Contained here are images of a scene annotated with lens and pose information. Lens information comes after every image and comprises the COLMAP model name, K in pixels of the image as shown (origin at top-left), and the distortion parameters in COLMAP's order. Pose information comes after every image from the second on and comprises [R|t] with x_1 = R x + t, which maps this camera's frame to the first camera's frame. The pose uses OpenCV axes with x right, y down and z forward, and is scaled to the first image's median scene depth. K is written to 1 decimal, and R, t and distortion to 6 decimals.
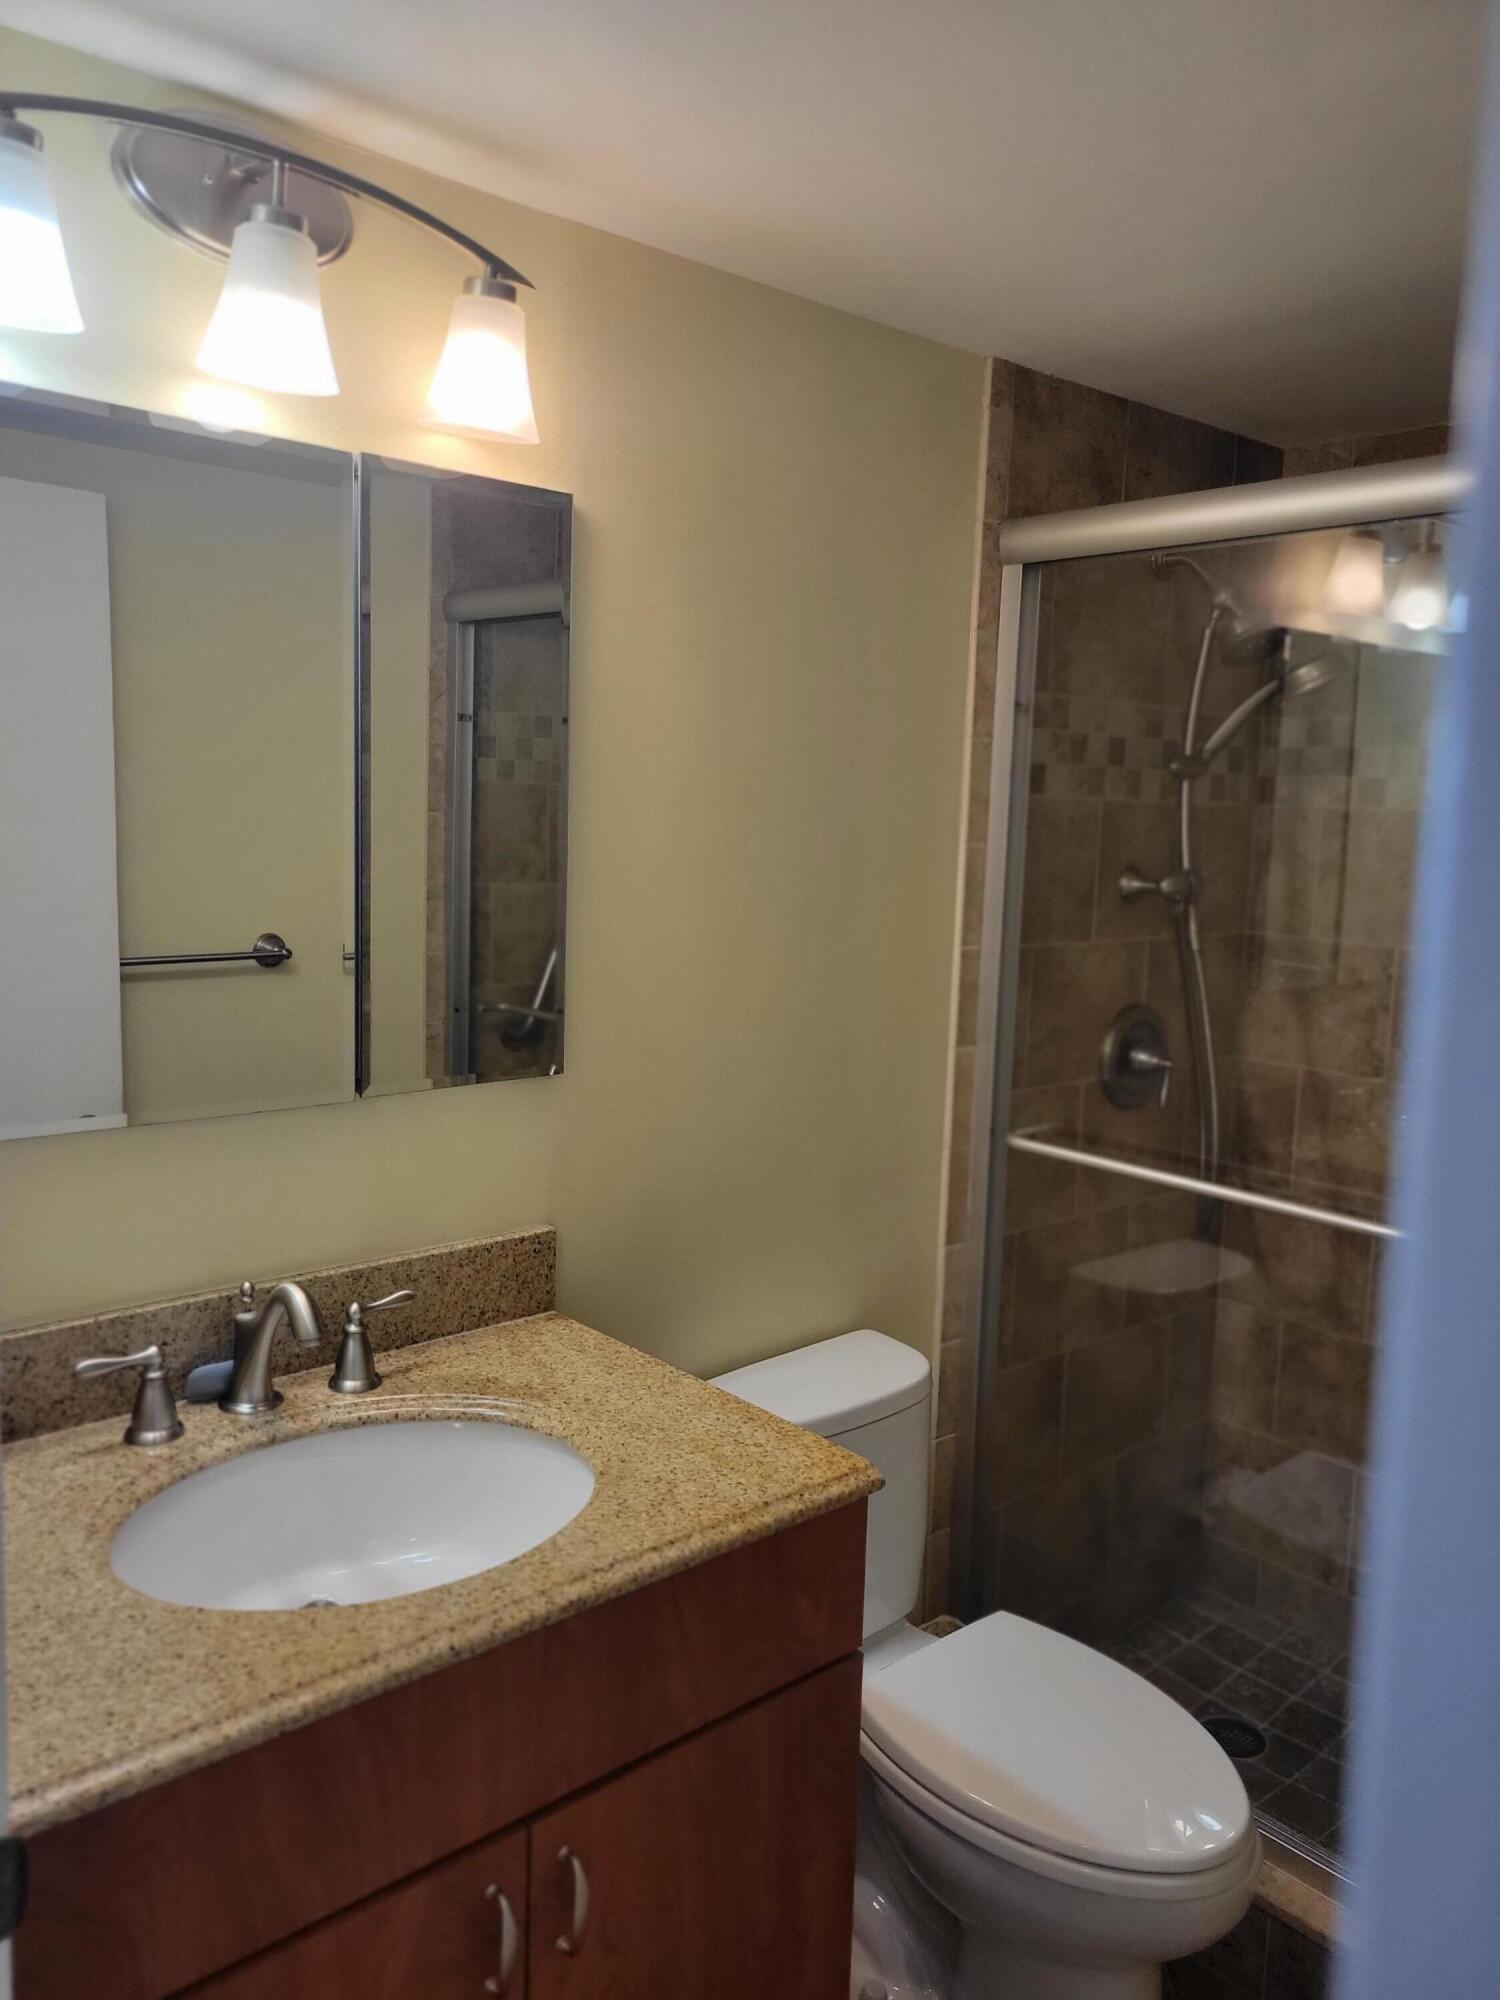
lens RADIAL K [[1522.1, 0, 749.1], [0, 1522.1, 1000.6], [0, 0, 1]] dist [0.050378, -0.035786]
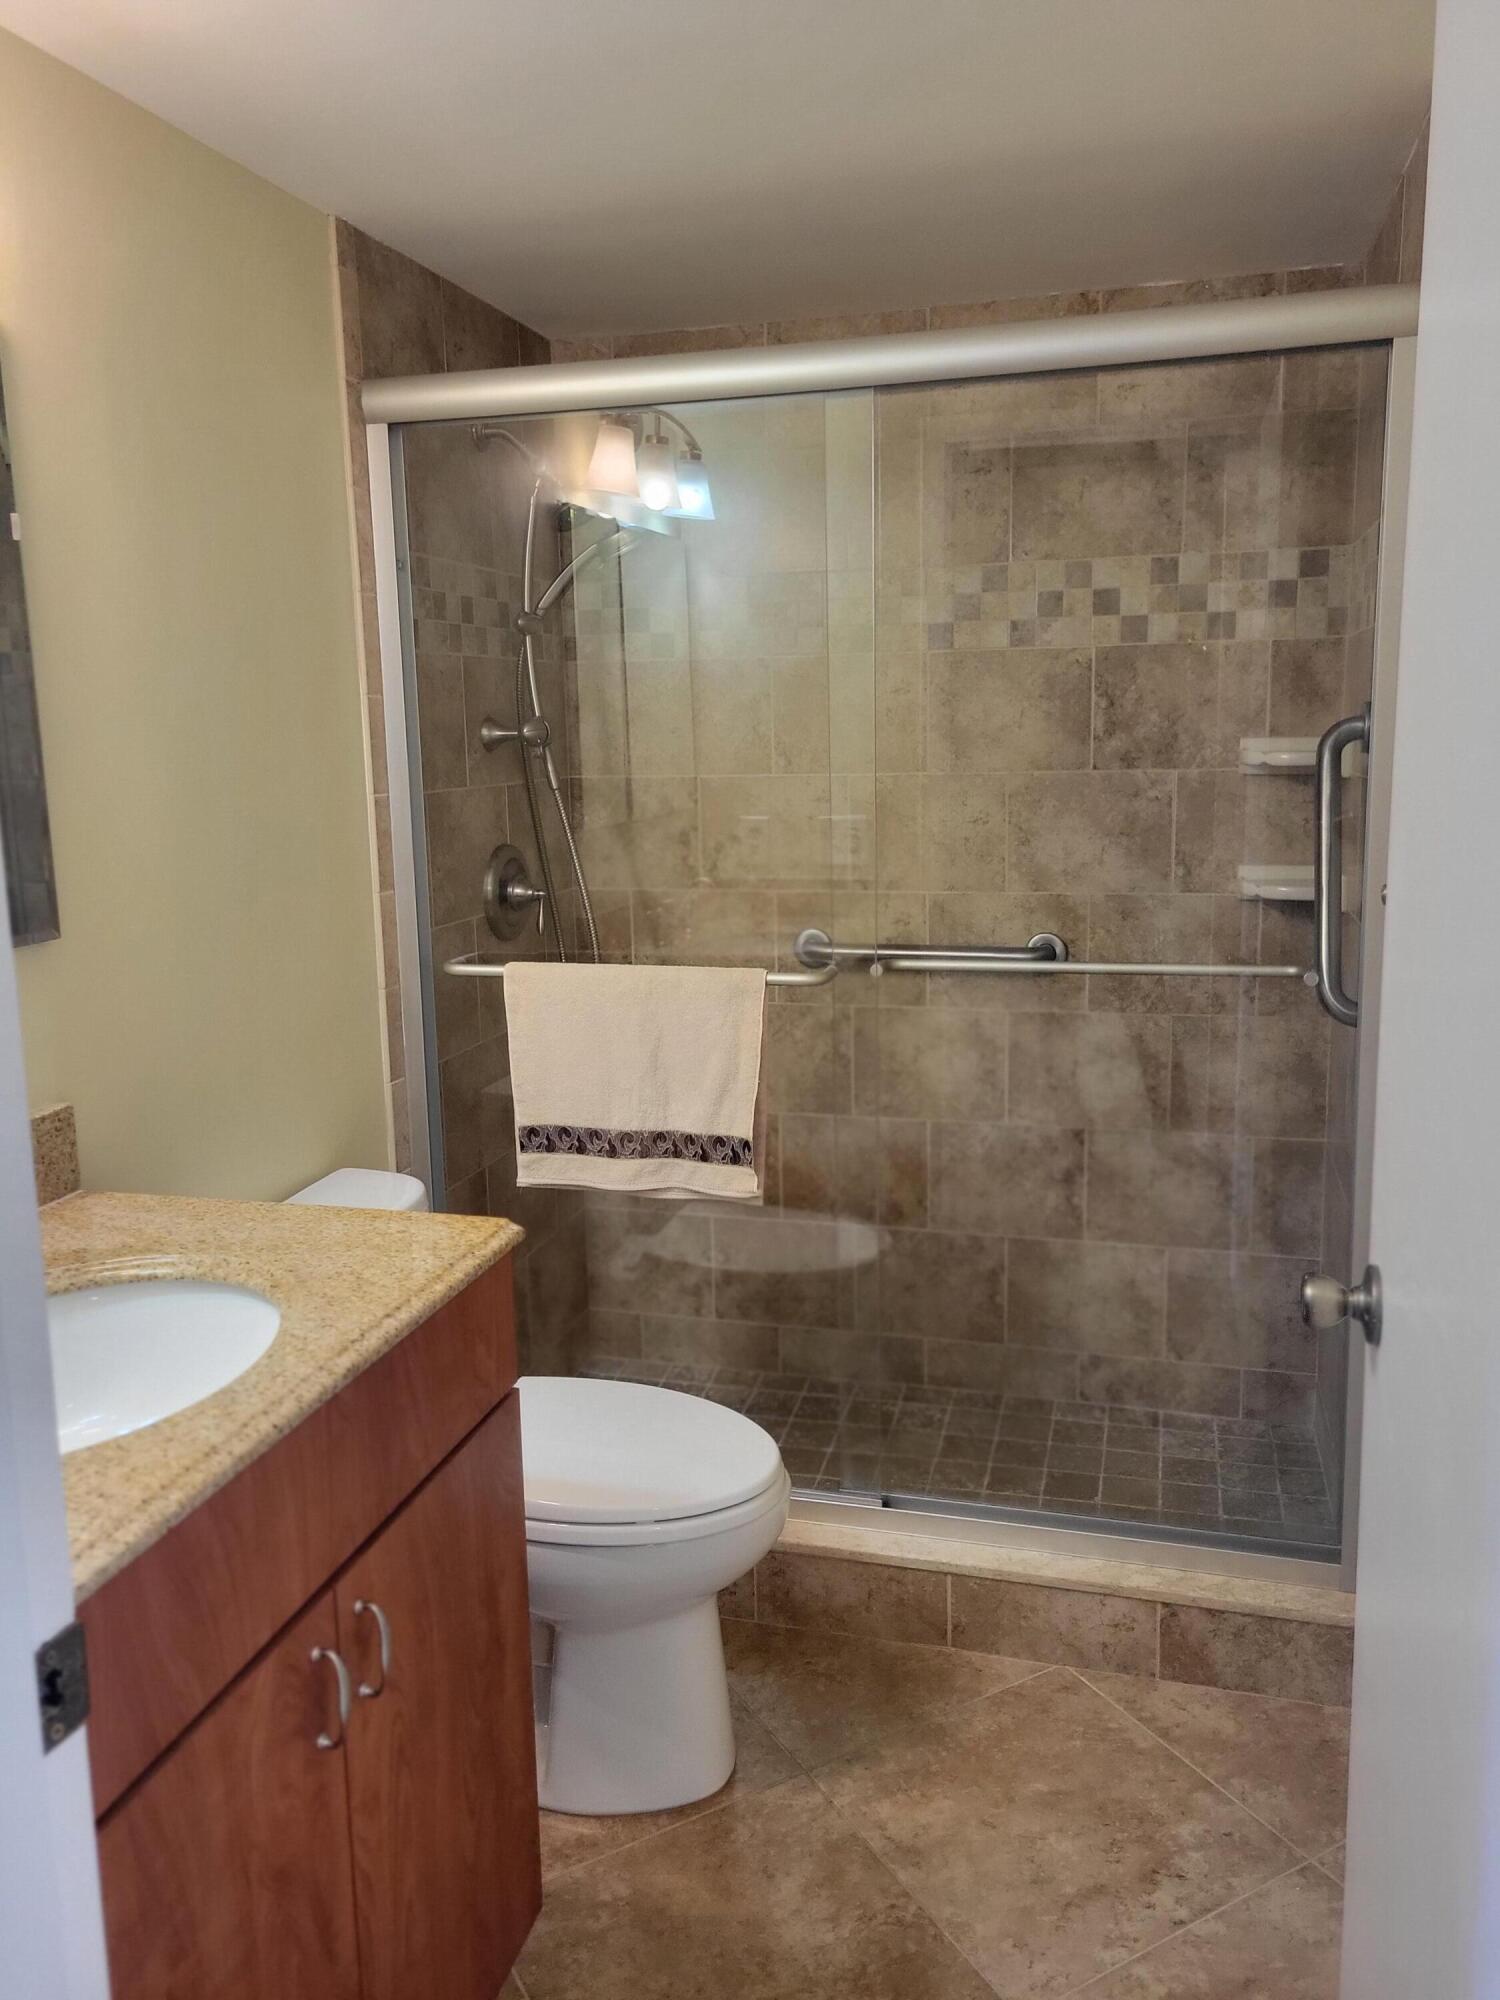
lens RADIAL K [[1522.1, 0, 740.6], [0, 1522.1, 987.1], [0, 0, 1]] dist [0.050378, -0.035786]
pose [[0.835386, -0.142562, 0.530855, -0.232195], [0.119633, 0.989785, 0.077548, 0.045299], [-0.536488, -0.001275, 0.843907, -0.022054]]
